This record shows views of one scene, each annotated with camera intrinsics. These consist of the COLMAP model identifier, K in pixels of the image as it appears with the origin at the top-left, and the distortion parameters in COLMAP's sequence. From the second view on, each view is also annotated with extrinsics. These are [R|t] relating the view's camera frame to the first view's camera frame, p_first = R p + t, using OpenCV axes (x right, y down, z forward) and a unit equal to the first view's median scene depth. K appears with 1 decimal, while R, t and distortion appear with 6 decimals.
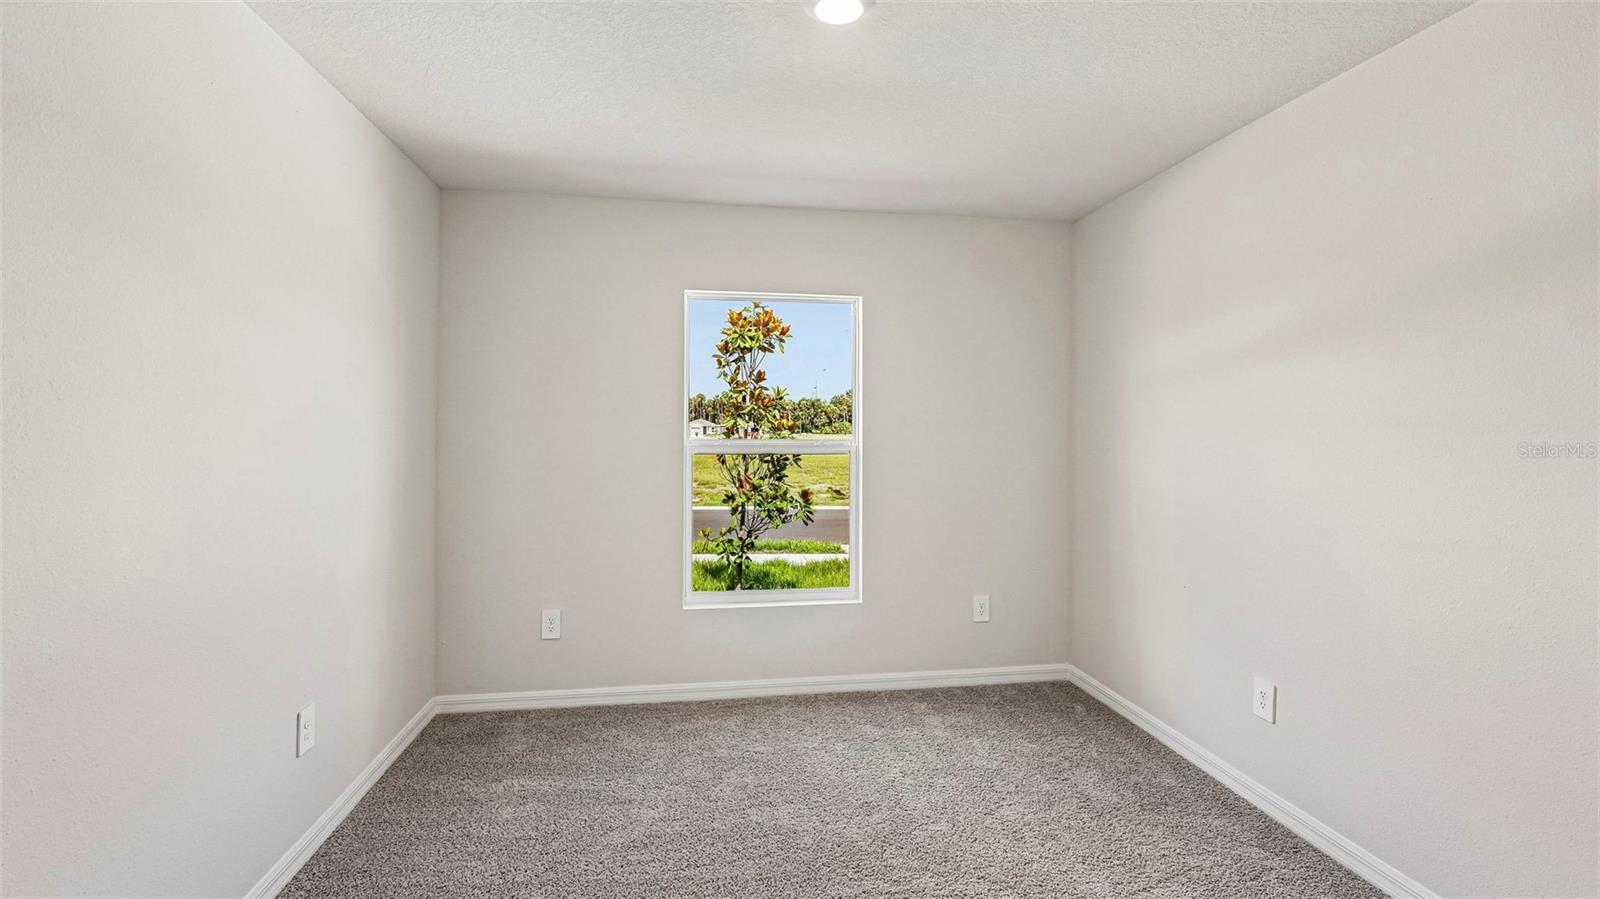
lens RADIAL K [[709.9, 0, 807.0], [0, 709.9, 439.8], [0, 0, 1]] dist [-0.007865, 0.006453]
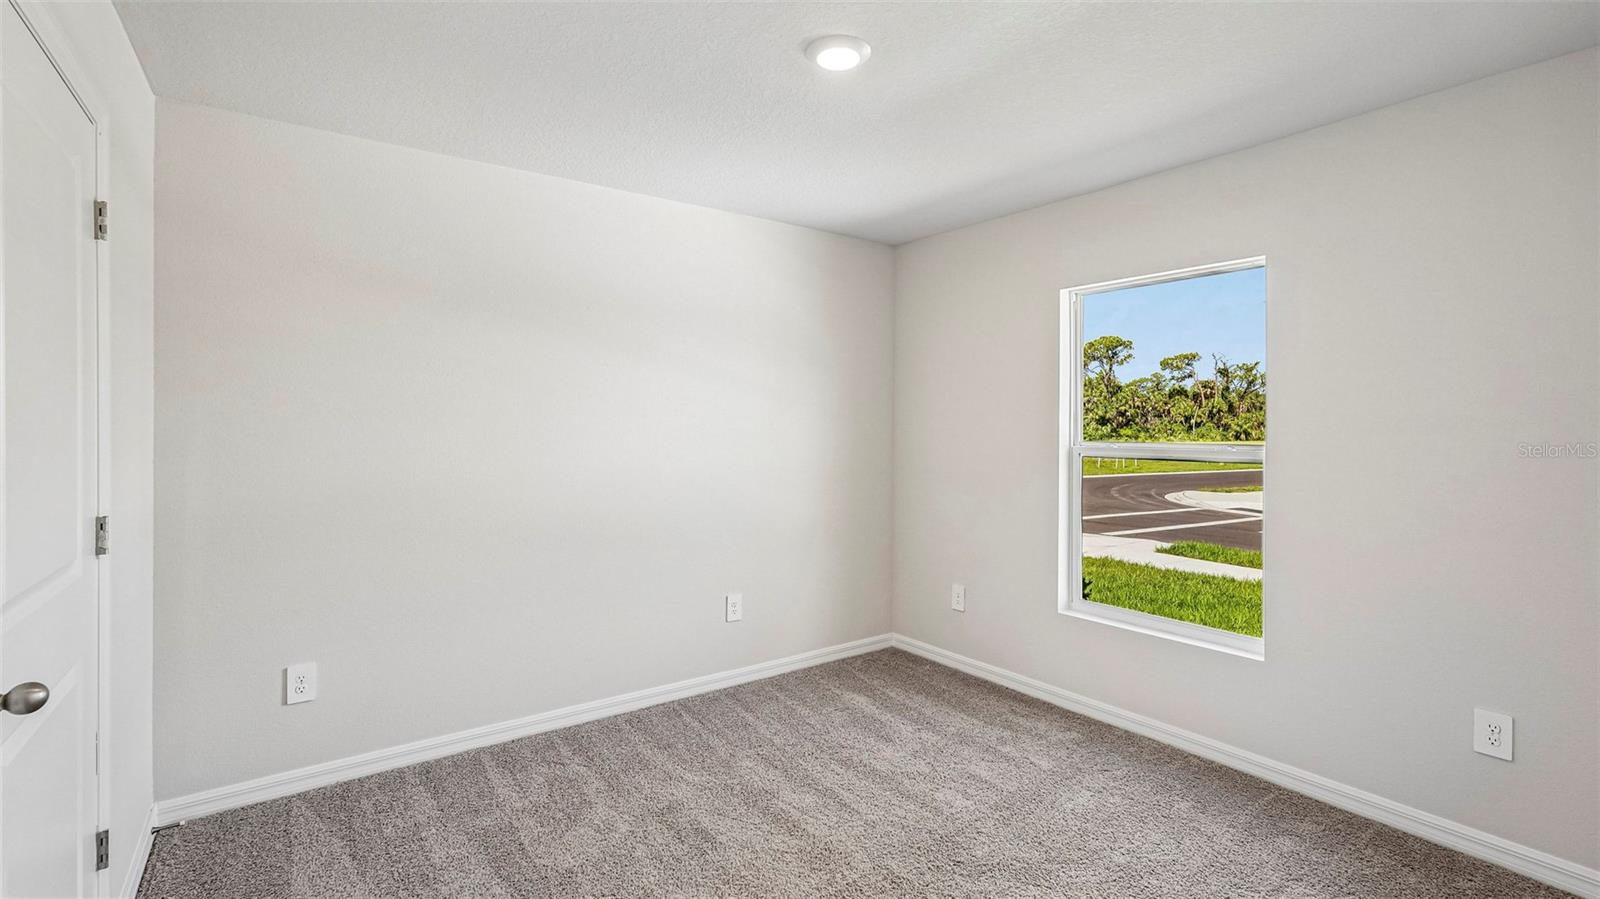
lens RADIAL K [[709.9, 0, 794.9], [0, 709.9, 434.7], [0, 0, 1]] dist [-0.007865, 0.006453]
pose [[0.439055, -0.000153, -0.898460, 0.575138], [-0.011666, 0.999915, -0.005871, 0.000387], [0.898384, 0.013059, 0.439016, 0.241423]]
